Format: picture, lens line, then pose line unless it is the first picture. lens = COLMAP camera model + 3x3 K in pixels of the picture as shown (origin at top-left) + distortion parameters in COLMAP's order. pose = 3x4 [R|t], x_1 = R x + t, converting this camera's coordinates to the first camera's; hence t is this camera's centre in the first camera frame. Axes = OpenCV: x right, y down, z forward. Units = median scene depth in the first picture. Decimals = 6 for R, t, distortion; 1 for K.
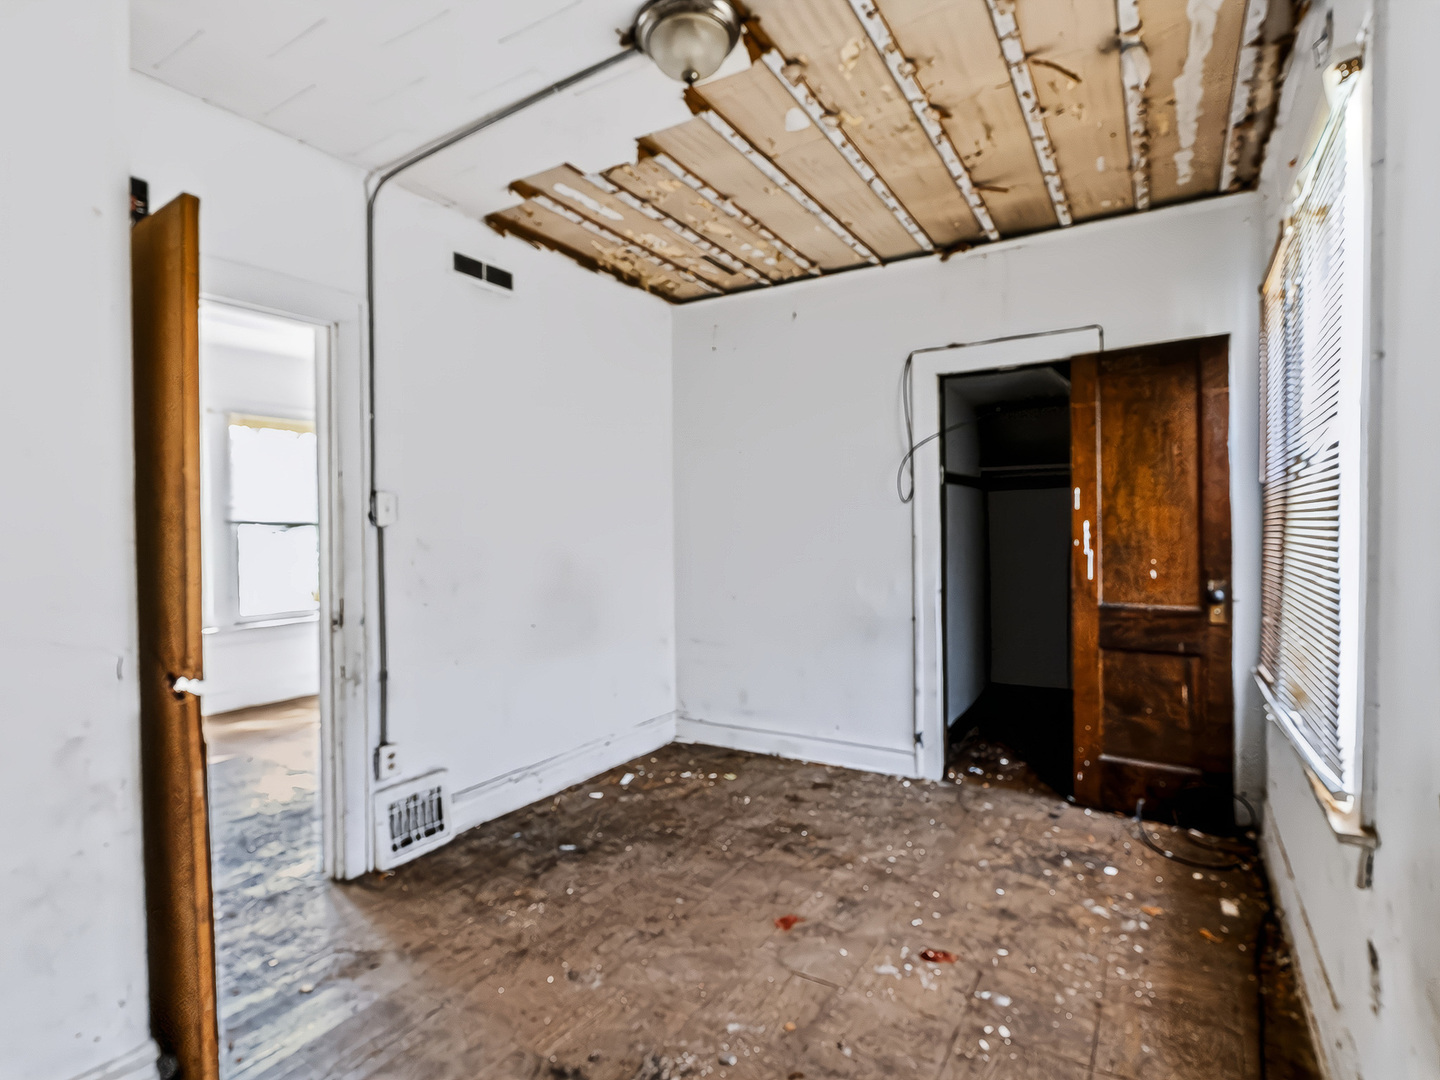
lens RADIAL K [[742.2, 0, 718.3], [0, 742.2, 531.2], [0, 0, 1]] dist [-0.004420, 0.000441]
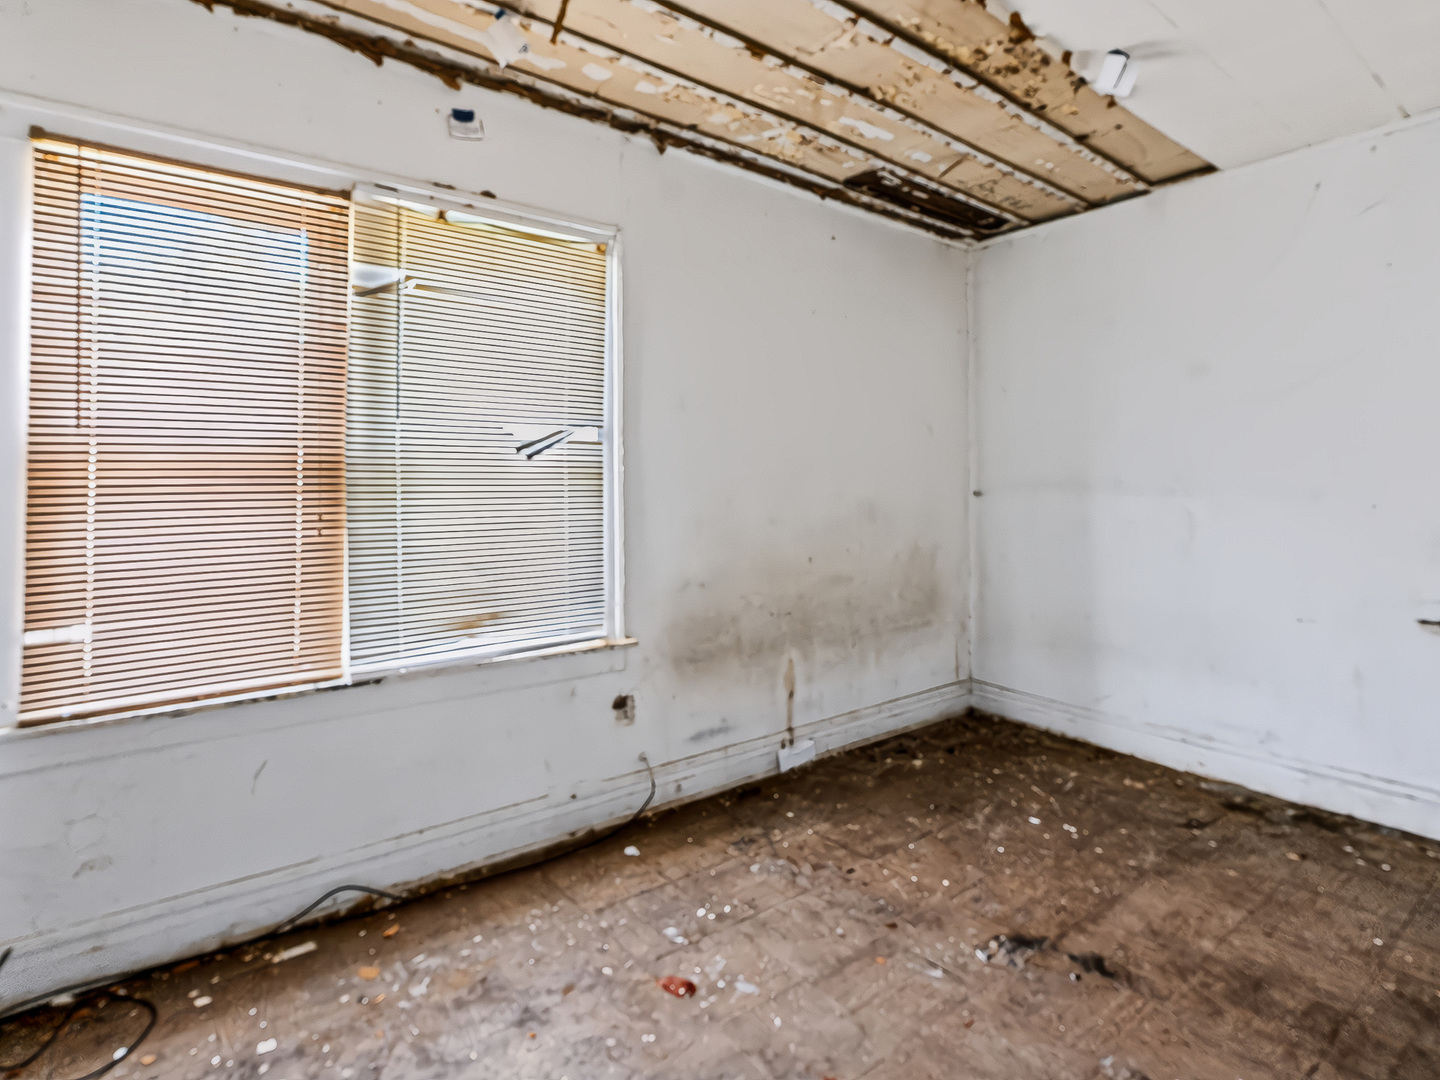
lens RADIAL K [[742.2, 0, 718.3], [0, 742.2, 531.2], [0, 0, 1]] dist [-0.004420, 0.000441]
pose [[-0.932680, -0.008367, 0.360607, -0.055268], [0.015275, 0.997918, 0.062662, -0.008287], [-0.360380, 0.063952, -0.930611, 1.774165]]
